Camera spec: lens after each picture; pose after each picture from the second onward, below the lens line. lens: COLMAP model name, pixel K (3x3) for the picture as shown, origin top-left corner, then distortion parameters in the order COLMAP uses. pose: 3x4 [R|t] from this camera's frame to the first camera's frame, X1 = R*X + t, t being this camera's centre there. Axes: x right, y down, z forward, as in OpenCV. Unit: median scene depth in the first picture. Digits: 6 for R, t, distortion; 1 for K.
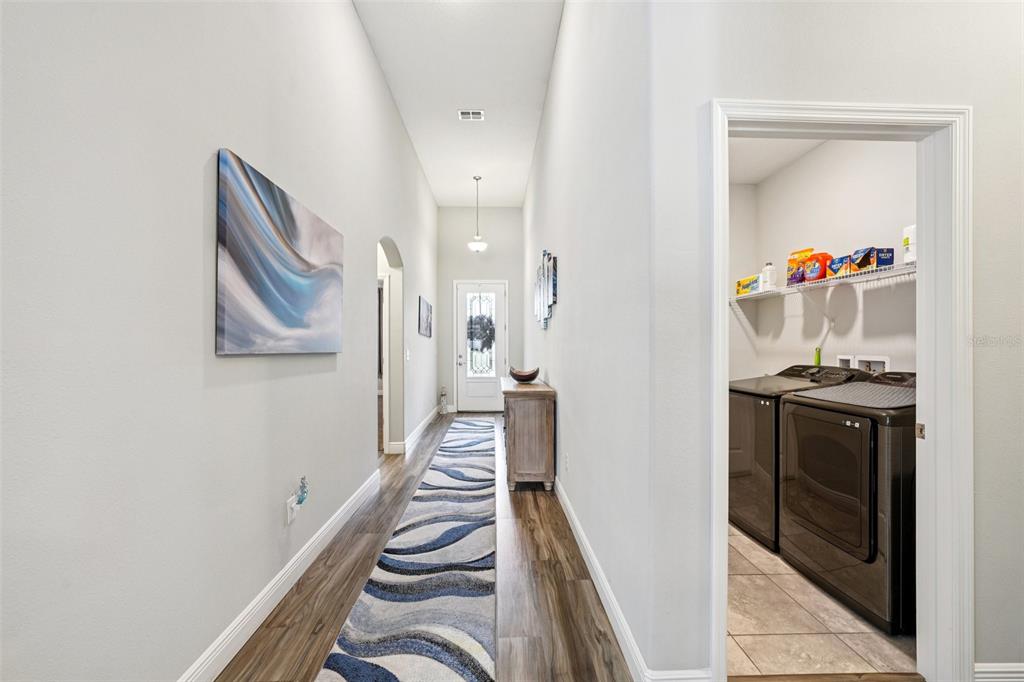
lens RADIAL K [[399.1, 0, 511.3], [0, 399.1, 347.9], [0, 0, 1]] dist [-0.011681, 0.002850]
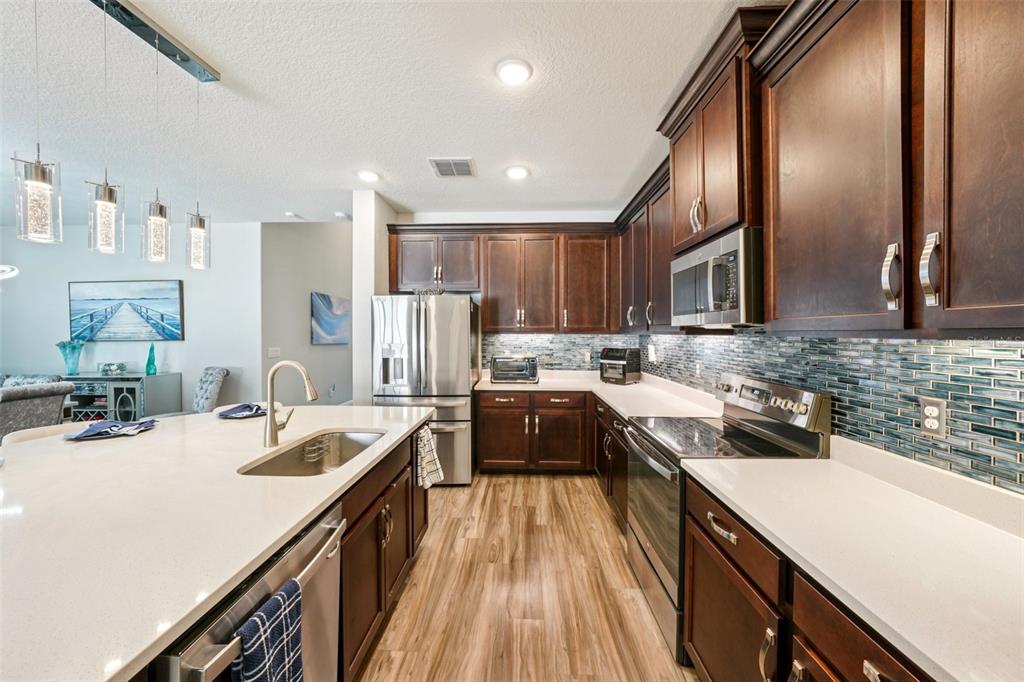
lens RADIAL K [[370.8, 0, 511.9], [0, 370.8, 338.7], [0, 0, 1]] dist [-0.021217, 0.001650]
pose [[0.996176, 0.002694, -0.087326, 1.215627], [-0.001626, 0.999923, 0.012302, -0.069482], [0.087353, -0.012113, 0.996104, -1.919524]]
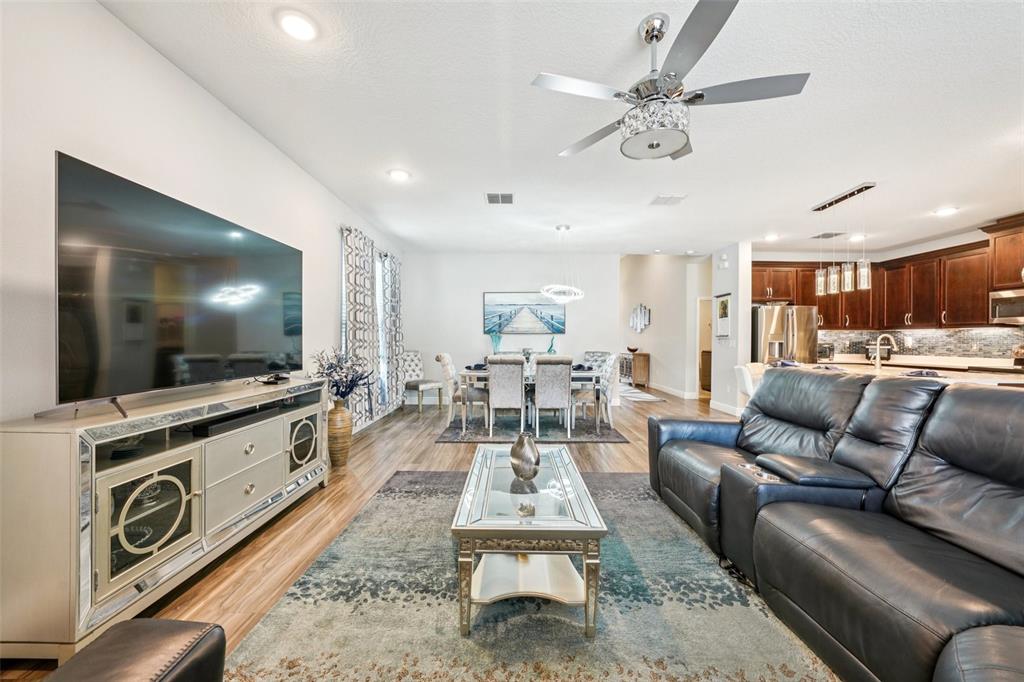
lens RADIAL K [[399.1, 0, 508.3], [0, 399.1, 337.3], [0, 0, 1]] dist [-0.011681, 0.002850]
pose [[0.998492, 0.007461, -0.054389, -1.328660], [-0.008087, 0.999904, -0.011294, 0.049421], [0.054300, 0.011717, 0.998456, -3.449553]]
